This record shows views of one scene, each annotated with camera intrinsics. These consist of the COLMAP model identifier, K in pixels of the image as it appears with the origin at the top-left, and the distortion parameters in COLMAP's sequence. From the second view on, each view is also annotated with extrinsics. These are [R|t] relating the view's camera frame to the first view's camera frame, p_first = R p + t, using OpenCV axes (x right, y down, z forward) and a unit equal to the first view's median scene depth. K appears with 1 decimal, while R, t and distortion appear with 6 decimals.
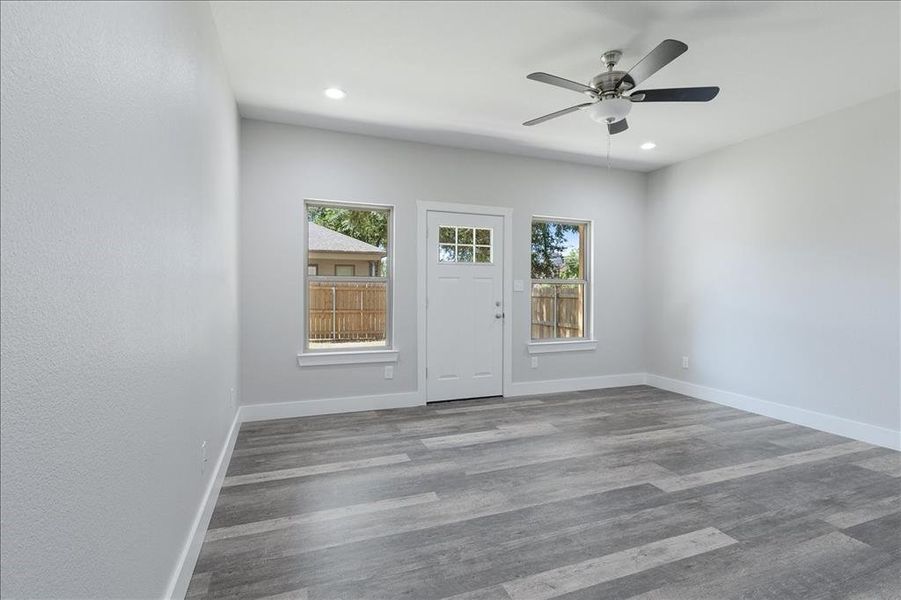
lens RADIAL K [[419.1, 0, 453.3], [0, 419.1, 296.1], [0, 0, 1]] dist [-0.001747, -0.000832]
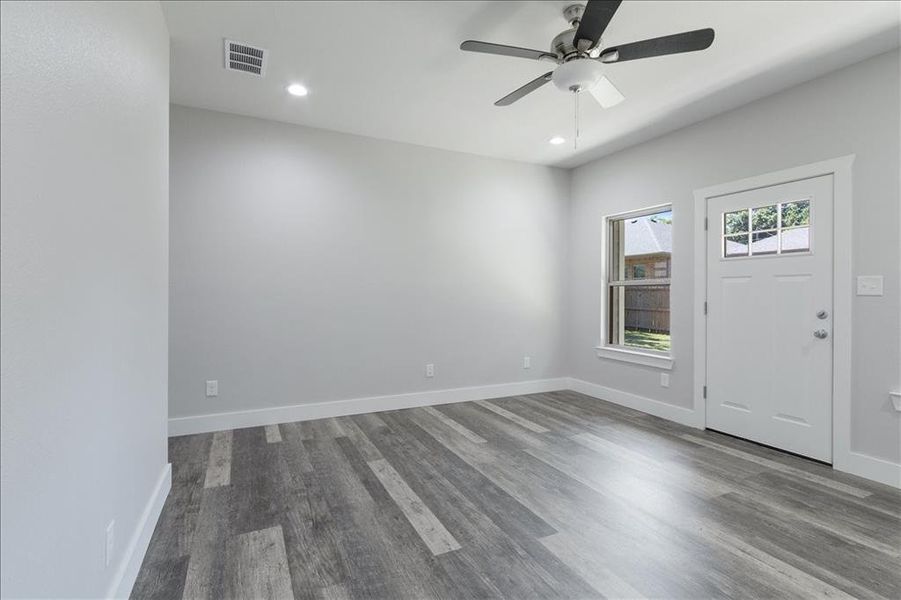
lens RADIAL K [[419.1, 0, 453.3], [0, 419.1, 296.1], [0, 0, 1]] dist [-0.001747, -0.000832]
pose [[0.110786, 0.004330, -0.993835, 1.275332], [-0.015096, 0.999882, 0.002673, -0.006022], [0.993730, 0.014707, 0.110839, 0.723262]]
